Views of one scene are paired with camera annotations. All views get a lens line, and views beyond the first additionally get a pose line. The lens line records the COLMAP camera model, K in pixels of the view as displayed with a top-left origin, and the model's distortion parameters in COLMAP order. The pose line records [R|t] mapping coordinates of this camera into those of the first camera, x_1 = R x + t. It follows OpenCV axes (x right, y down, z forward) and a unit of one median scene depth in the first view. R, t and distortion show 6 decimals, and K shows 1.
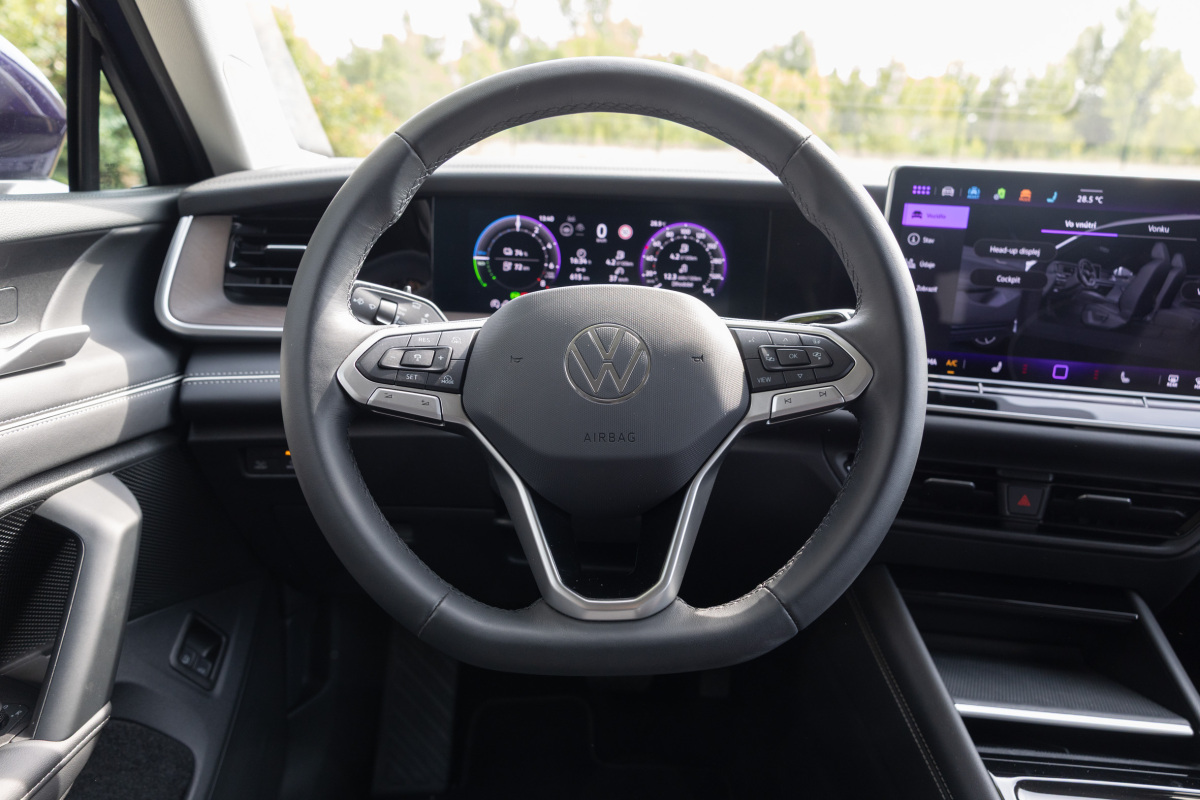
lens RADIAL K [[782.8, 0, 600.7], [0, 782.8, 401.4], [0, 0, 1]] dist [0.001246, 0.002608]
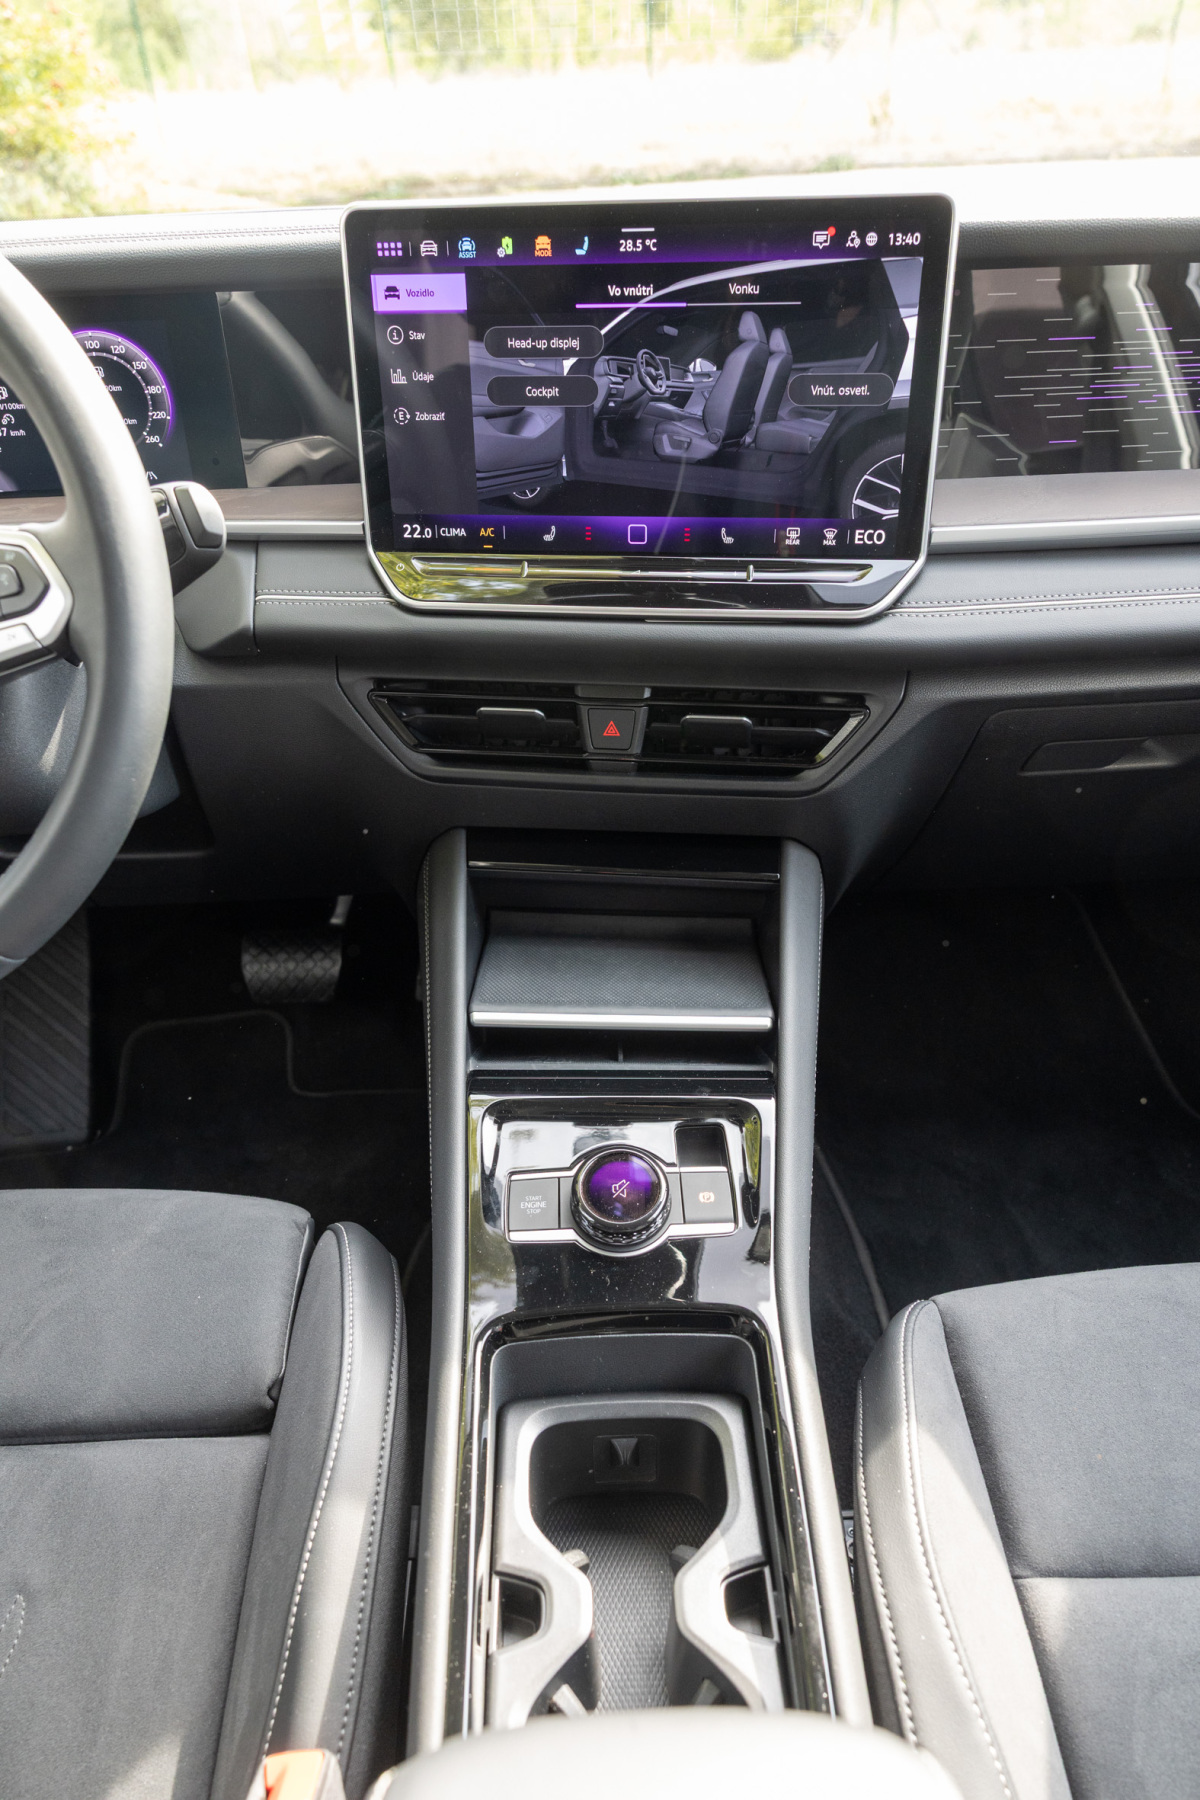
lens RADIAL K [[1174.1, 0, 597.8], [0, 1174.1, 905.3], [0, 0, 1]] dist [0.001246, 0.002608]
pose [[0.996860, -0.071796, -0.033401, 0.573278], [0.078421, 0.953558, 0.290823, -0.030360], [0.010970, -0.292529, 0.956194, -0.049563]]
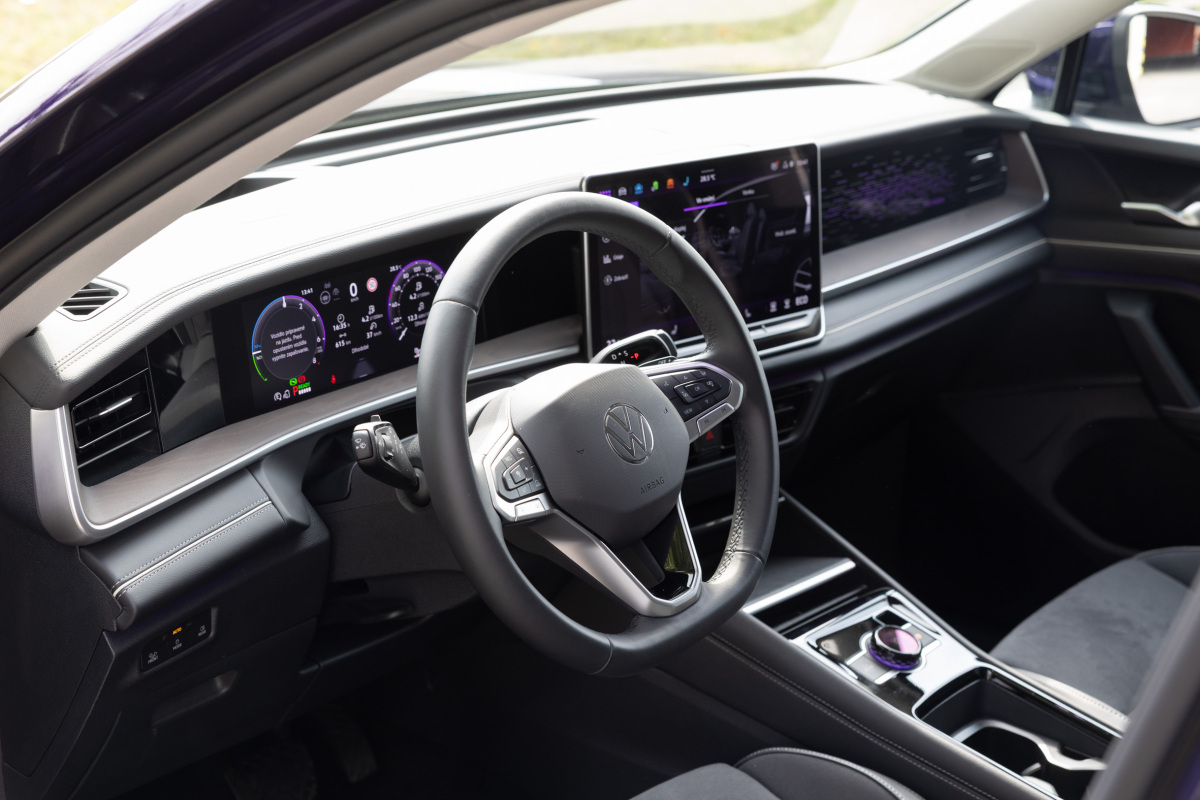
lens RADIAL K [[1852.0, 0, 595.5], [0, 1852.0, 410.2], [0, 0, 1]] dist [-0.063721, 0.000000]
pose [[0.648437, -0.284372, 0.706161, -1.543635], [0.214781, 0.958265, 0.188671, -0.477104], [-0.730342, 0.029329, 0.682452, -0.771242]]
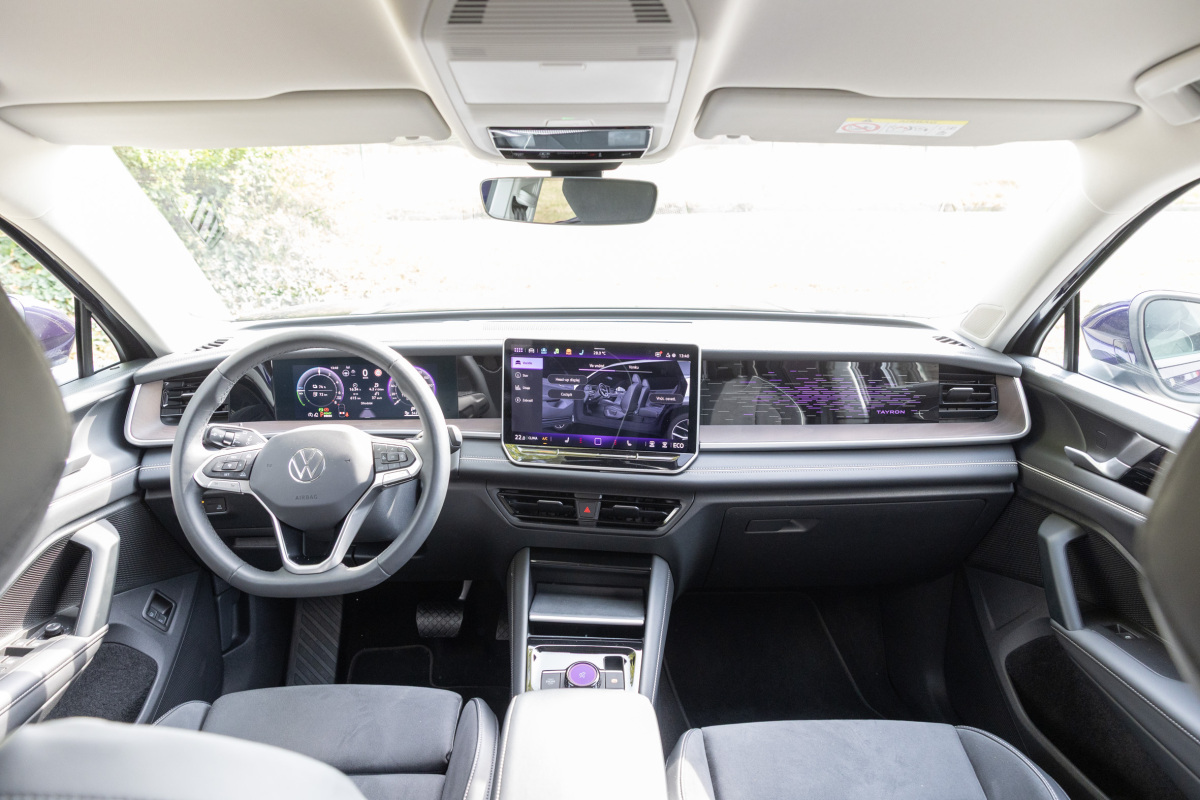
lens RADIAL K [[782.8, 0, 591.7], [0, 782.8, 403.5], [0, 0, 1]] dist [0.001246, 0.002608]
pose [[0.998523, -0.049015, -0.023453, 0.630637], [0.048957, 0.998796, -0.003064, -0.126298], [0.023575, 0.001911, 0.999720, -0.907387]]
